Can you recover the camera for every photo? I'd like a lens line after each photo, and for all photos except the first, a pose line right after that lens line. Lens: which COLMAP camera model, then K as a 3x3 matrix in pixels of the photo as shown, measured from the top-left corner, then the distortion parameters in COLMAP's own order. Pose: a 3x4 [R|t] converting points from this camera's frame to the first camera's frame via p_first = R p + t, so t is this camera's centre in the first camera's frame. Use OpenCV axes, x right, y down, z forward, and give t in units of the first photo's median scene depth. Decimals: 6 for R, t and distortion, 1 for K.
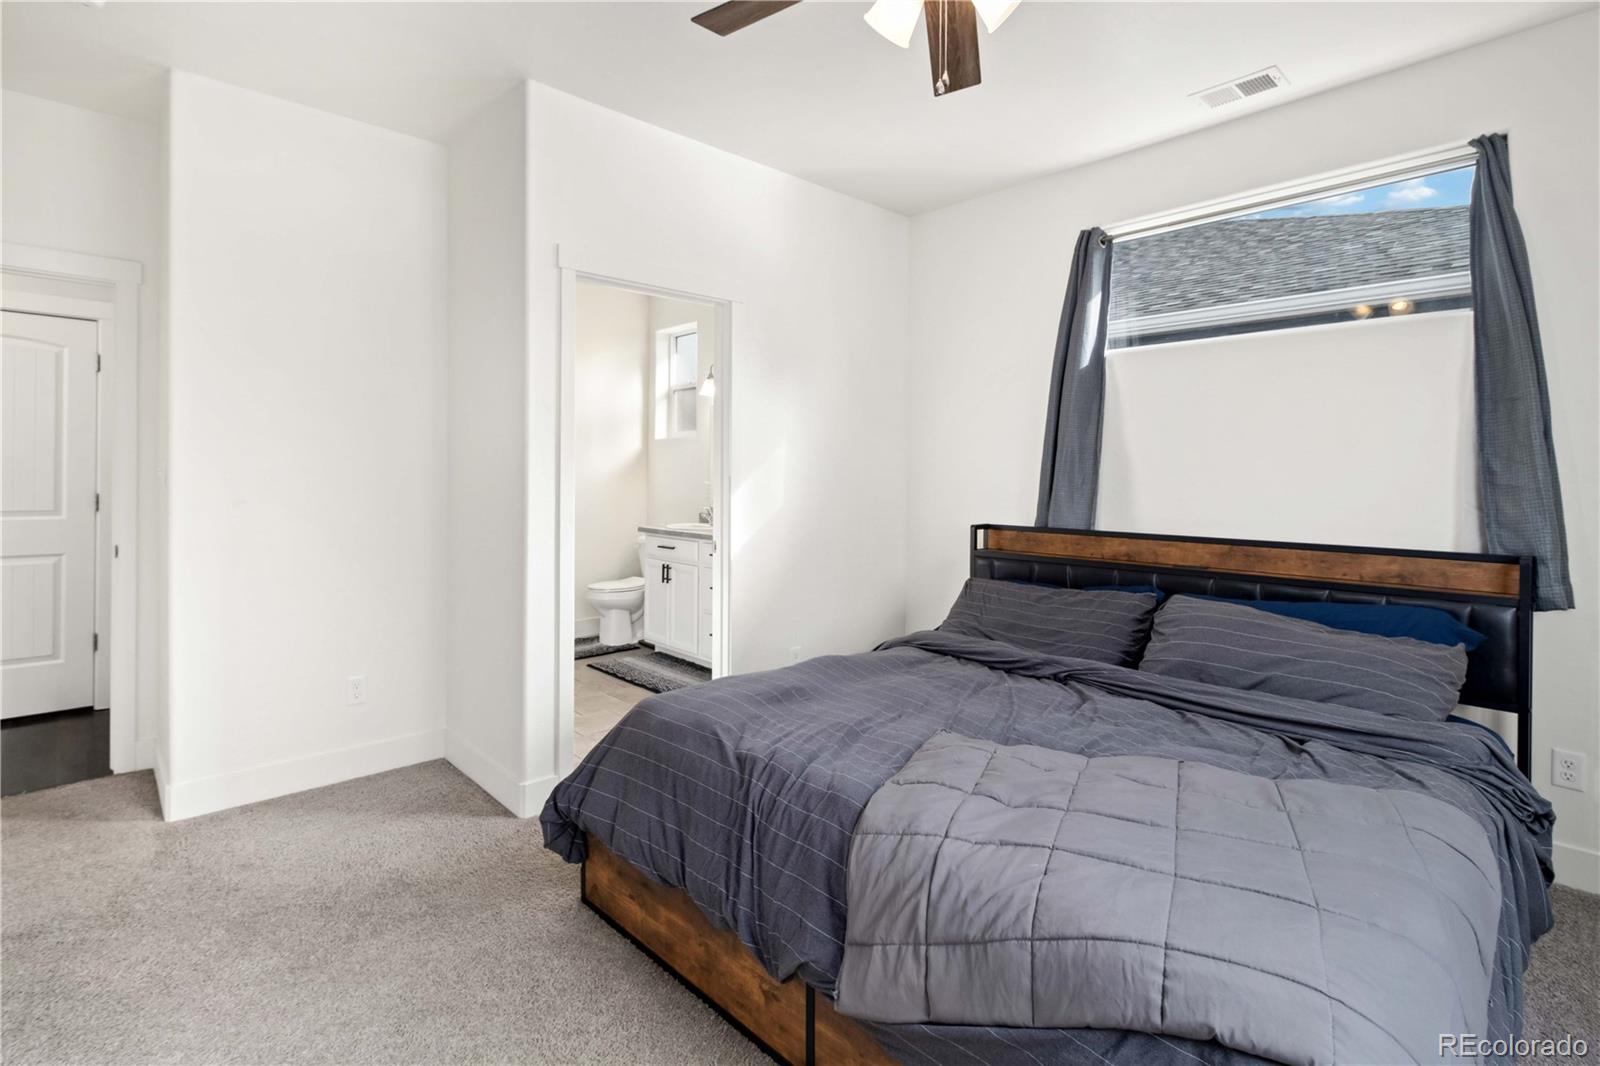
lens RADIAL K [[742.2, 0, 798.2], [0, 742.2, 474.2], [0, 0, 1]] dist [0.000451, -0.000107]
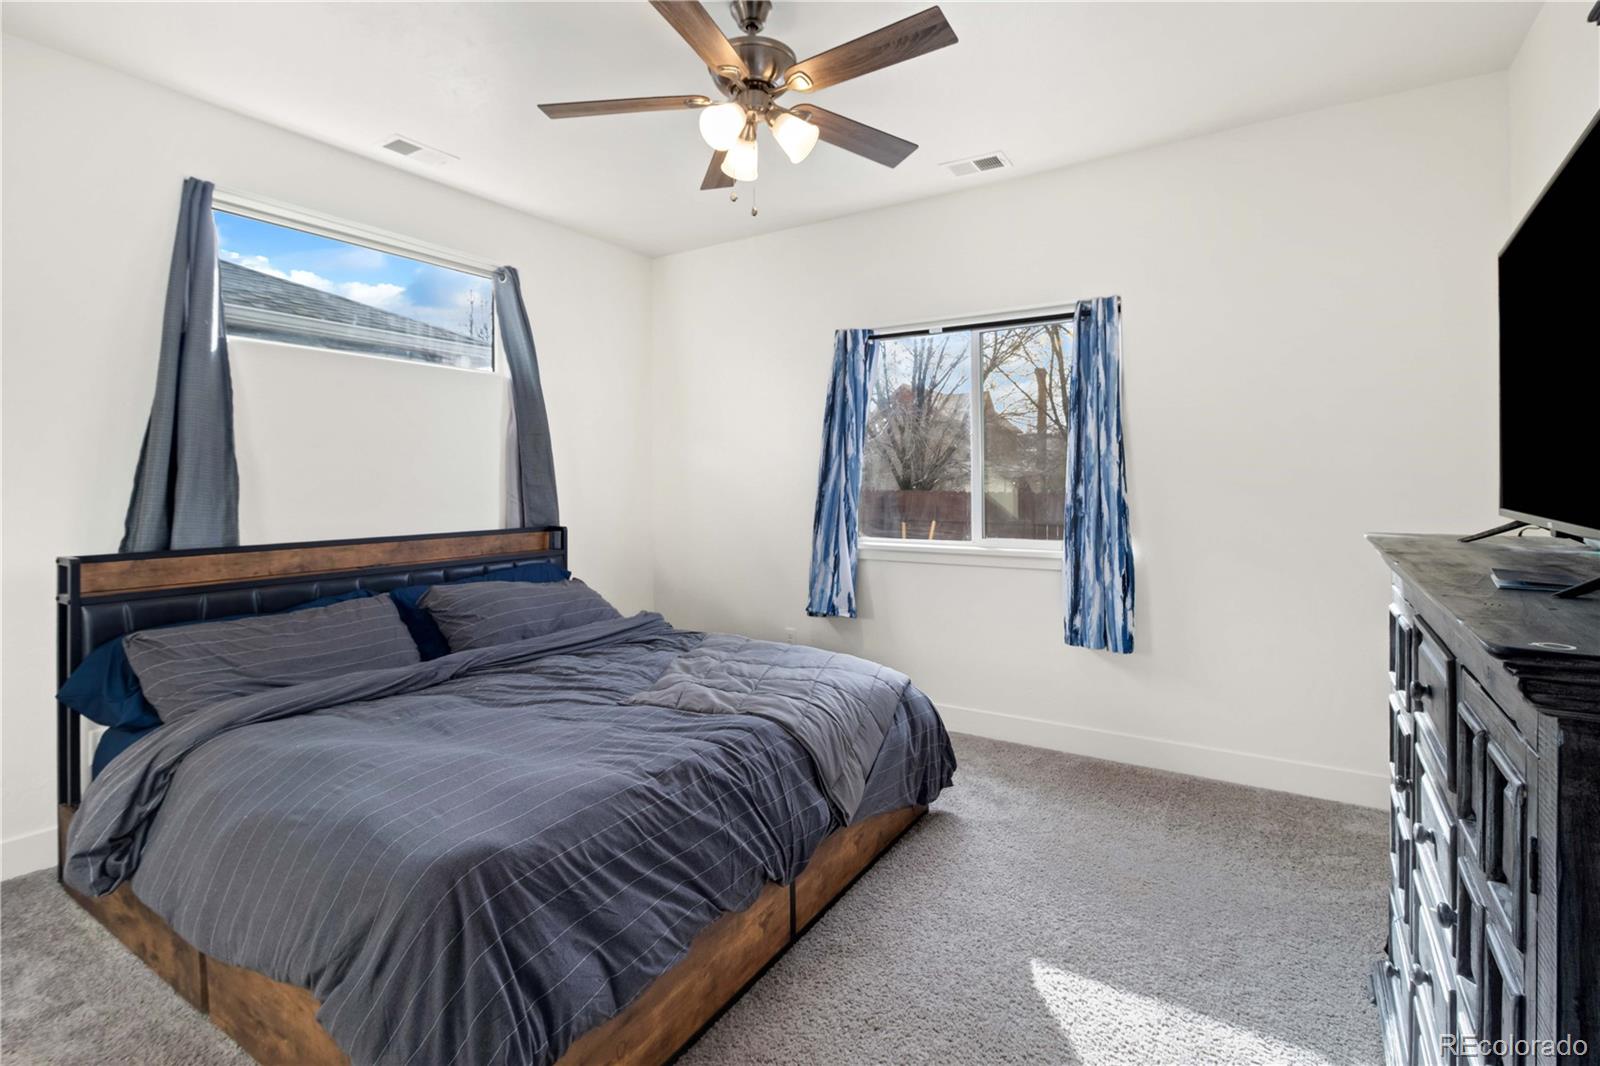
lens RADIAL K [[768.3, 0, 799.8], [0, 768.3, 492.5], [0, 0, 1]] dist [-0.024016, -0.000961]
pose [[-0.216126, -0.020629, 0.976148, -0.624334], [0.000862, 0.999772, 0.021319, -0.002576], [-0.976365, 0.005449, -0.216059, 0.613914]]
